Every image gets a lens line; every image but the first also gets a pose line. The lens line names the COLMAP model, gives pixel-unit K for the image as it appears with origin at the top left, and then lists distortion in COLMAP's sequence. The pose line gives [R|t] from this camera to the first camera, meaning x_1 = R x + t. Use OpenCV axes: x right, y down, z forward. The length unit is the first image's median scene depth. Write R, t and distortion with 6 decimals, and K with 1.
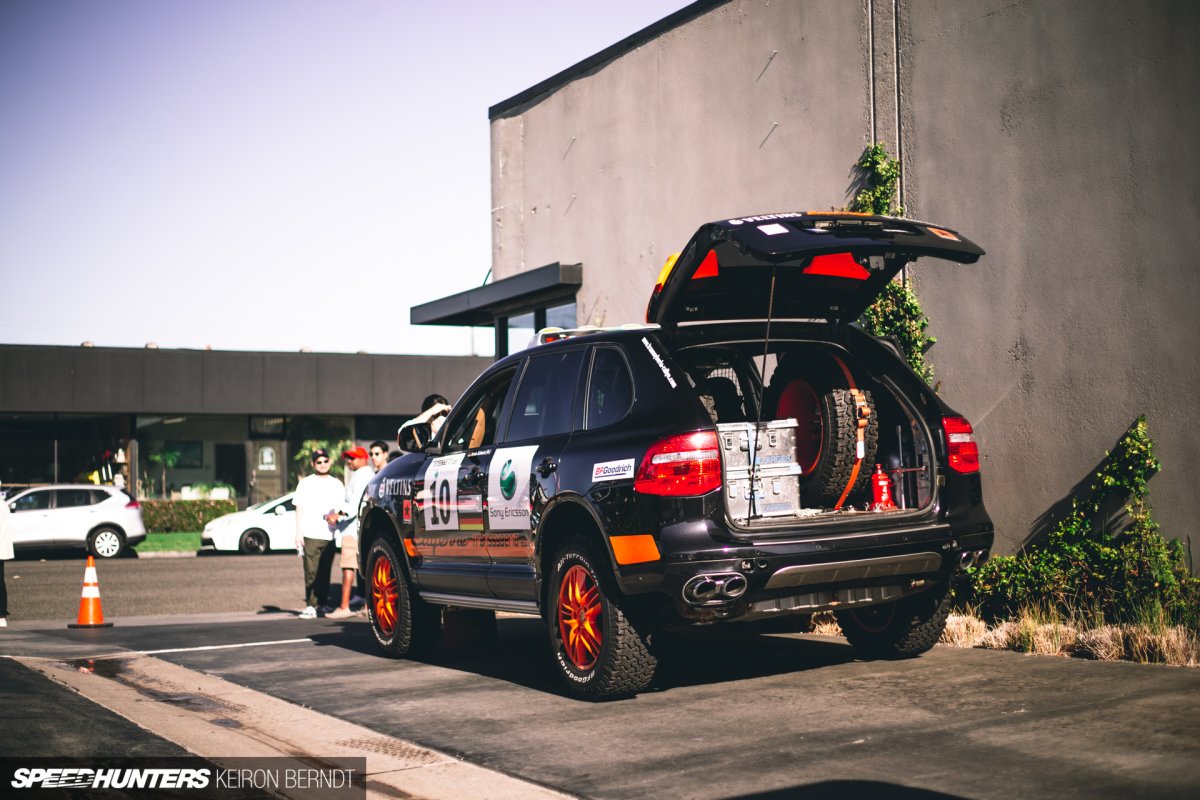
lens RADIAL K [[1791.9, 0, 600.0], [0, 1791.9, 400.0], [0, 0, 1]] dist [-0.070735, 0.002657]
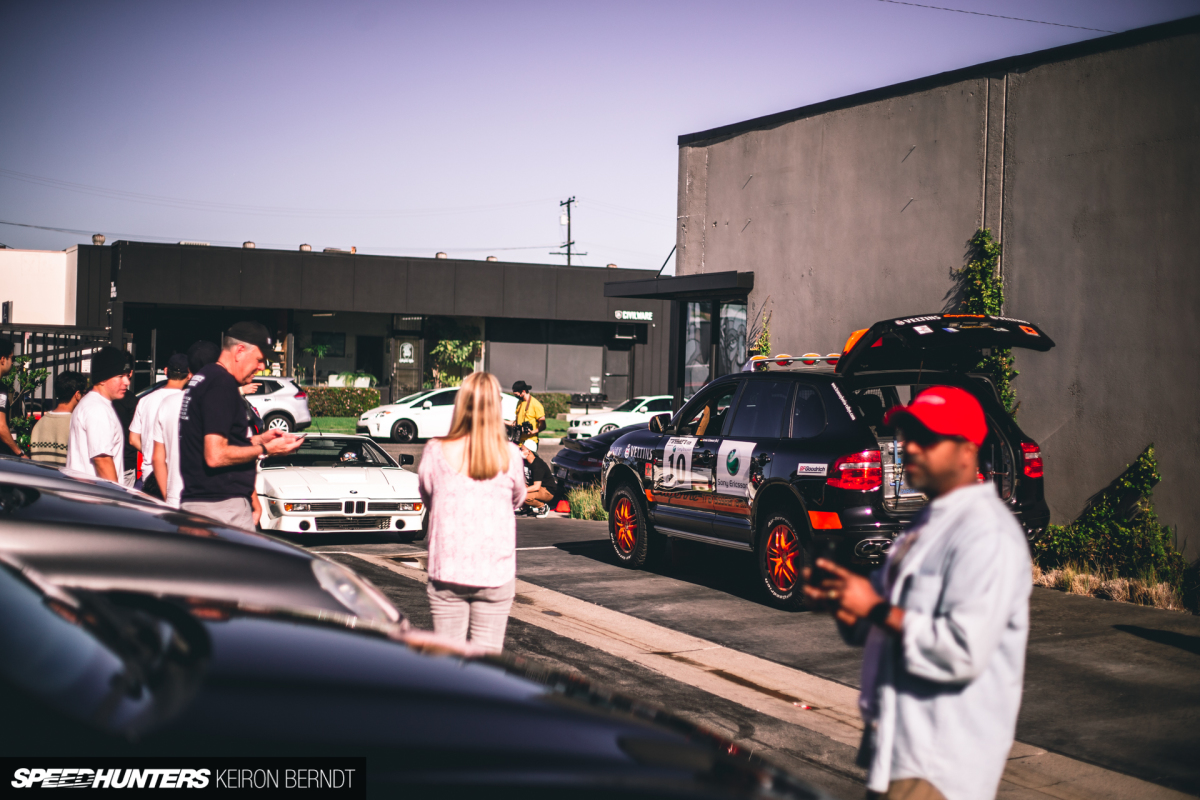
lens RADIAL K [[1791.9, 0, 600.0], [0, 1791.9, 400.0], [0, 0, 1]] dist [-0.070735, 0.002657]
pose [[0.998338, 0.045612, -0.035231, -0.110145], [-0.042937, 0.996387, 0.073277, -0.112661], [0.038446, -0.071643, 0.996689, -0.508158]]
